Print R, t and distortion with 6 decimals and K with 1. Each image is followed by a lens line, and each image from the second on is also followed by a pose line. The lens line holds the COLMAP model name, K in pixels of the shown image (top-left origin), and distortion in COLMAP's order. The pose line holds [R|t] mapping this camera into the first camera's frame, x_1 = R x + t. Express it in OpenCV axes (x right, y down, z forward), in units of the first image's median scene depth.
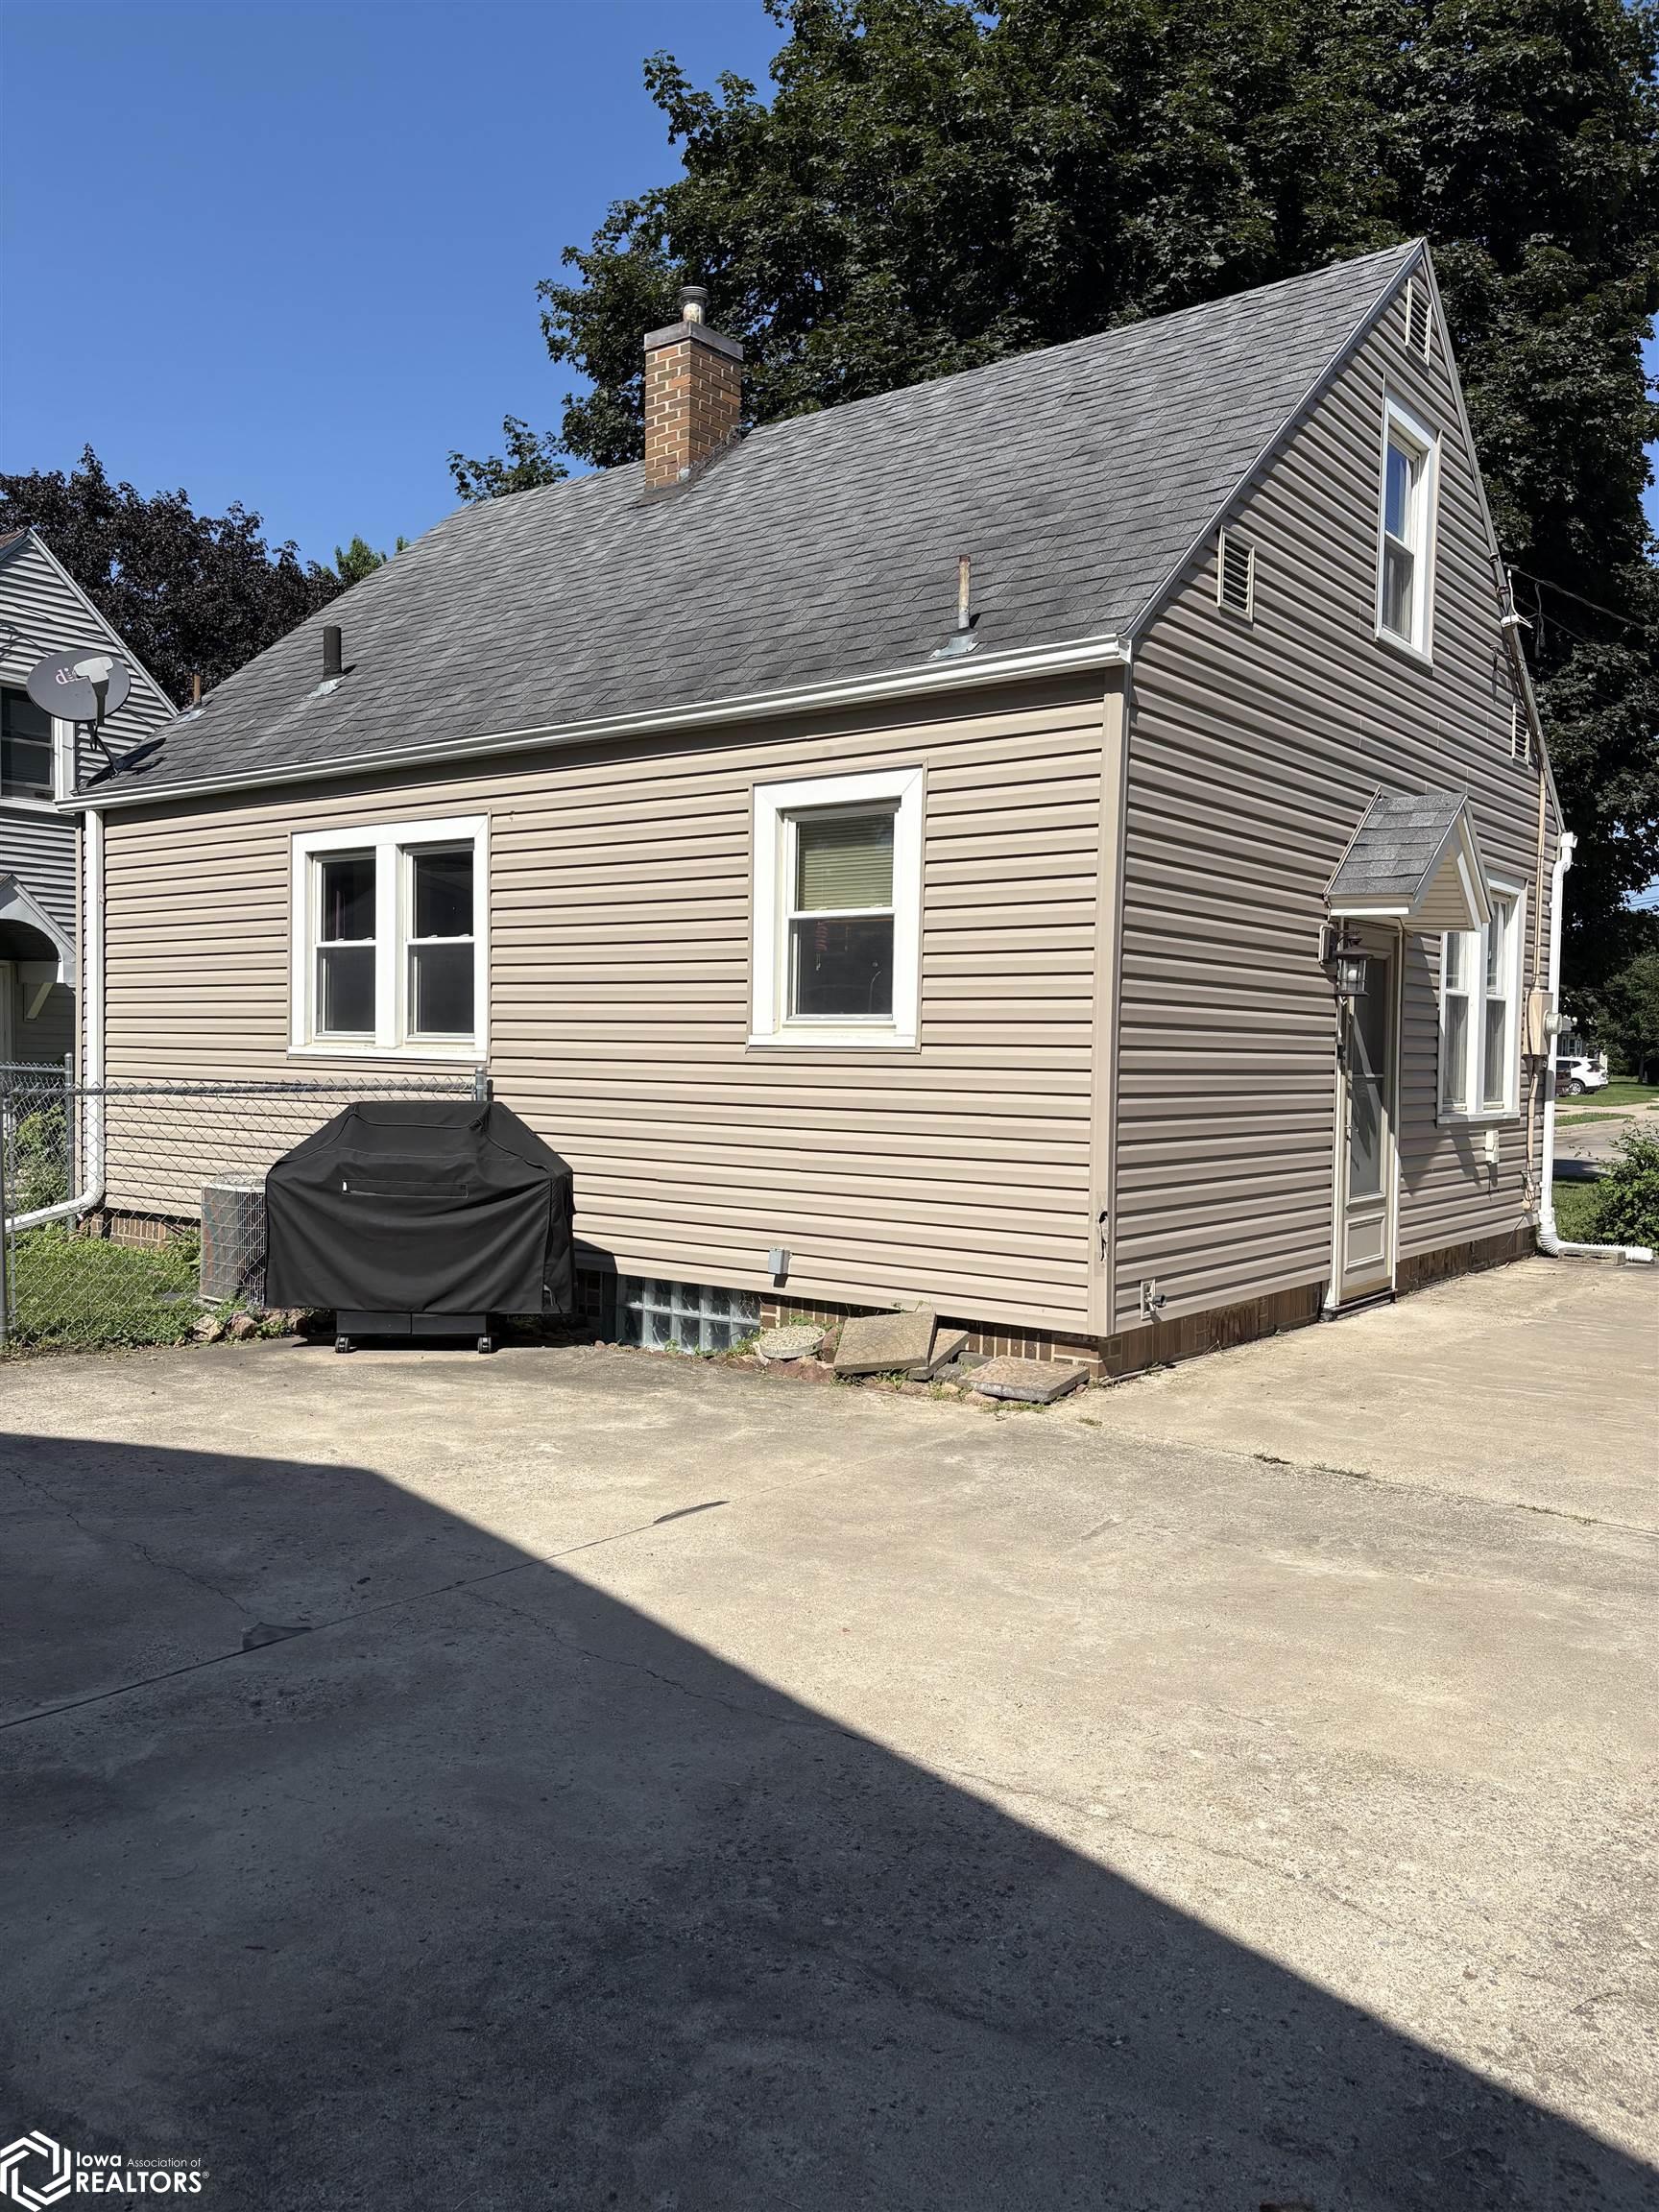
lens RADIAL K [[1684.6, 0, 829.5], [0, 1684.6, 1106.0], [0, 0, 1]] dist [0.005175, 0.006084]
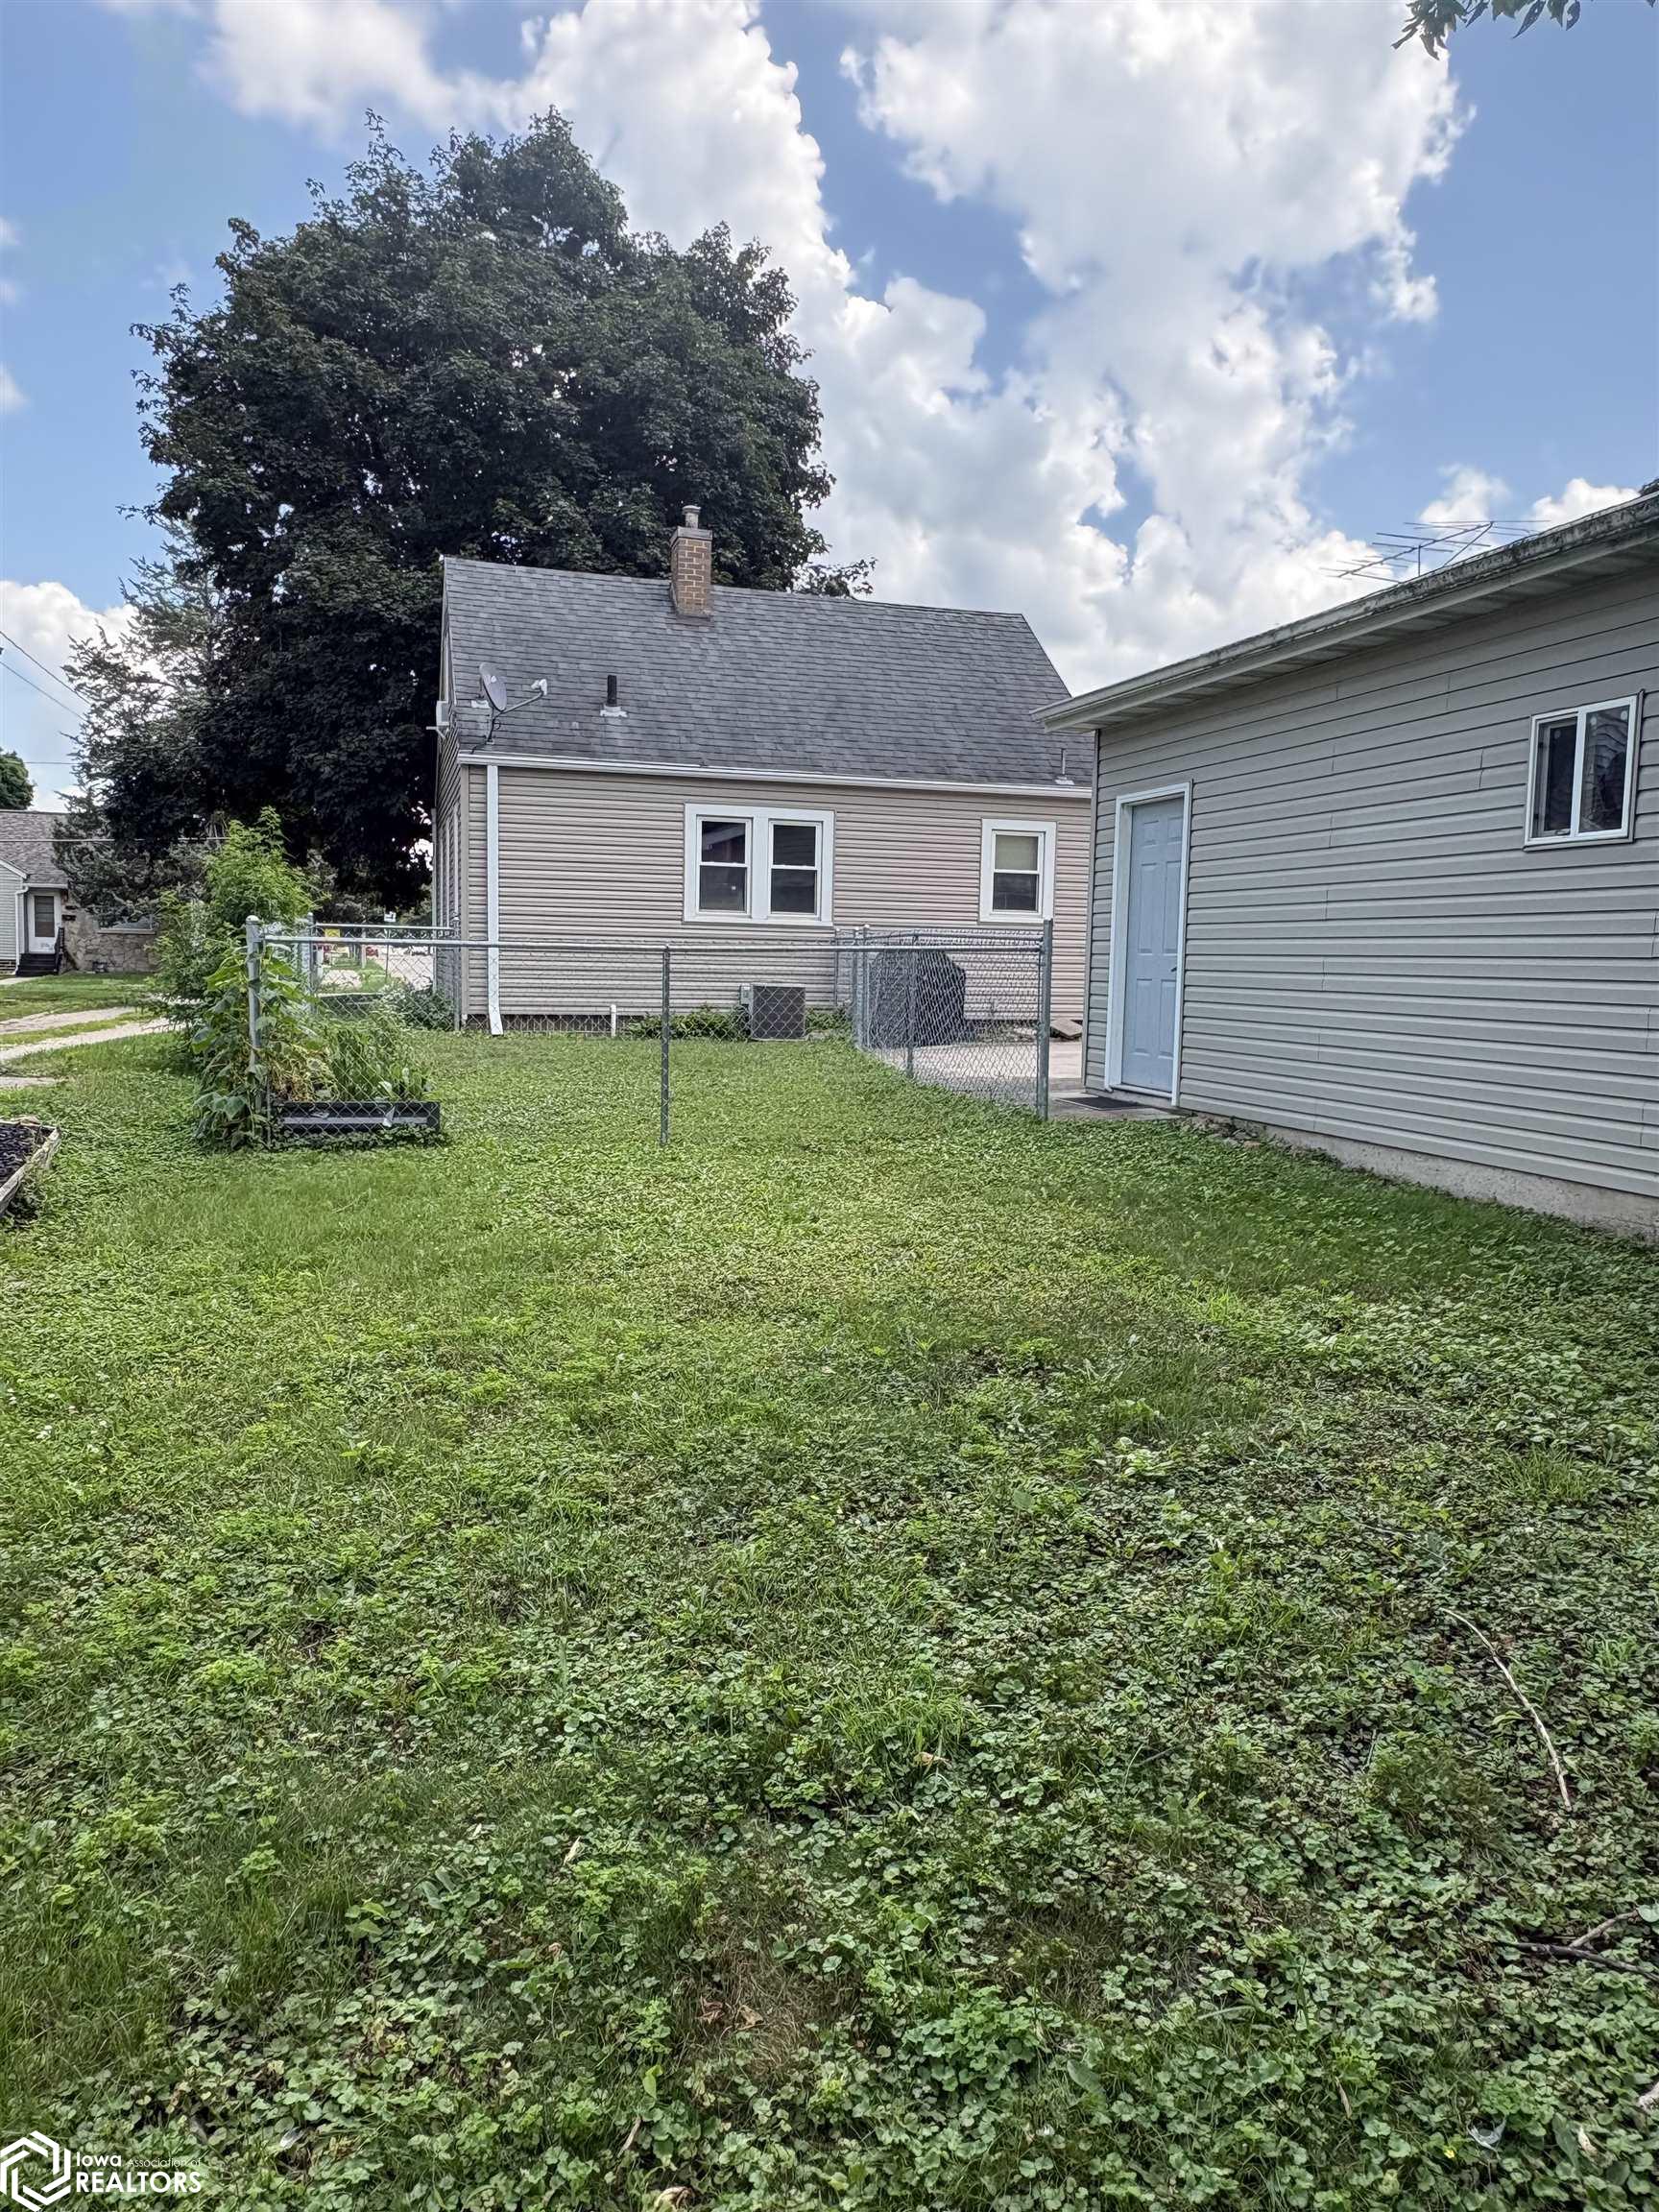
lens RADIAL K [[1488.7, 0, 829.5], [0, 1488.7, 1106.0], [0, 0, 1]] dist [-0.000226, -0.000004]
pose [[0.578646, -0.078918, 0.811752, -1.699759], [0.023130, 0.996495, 0.080391, 0.048628], [-0.815251, -0.027743, 0.578443, -0.119893]]
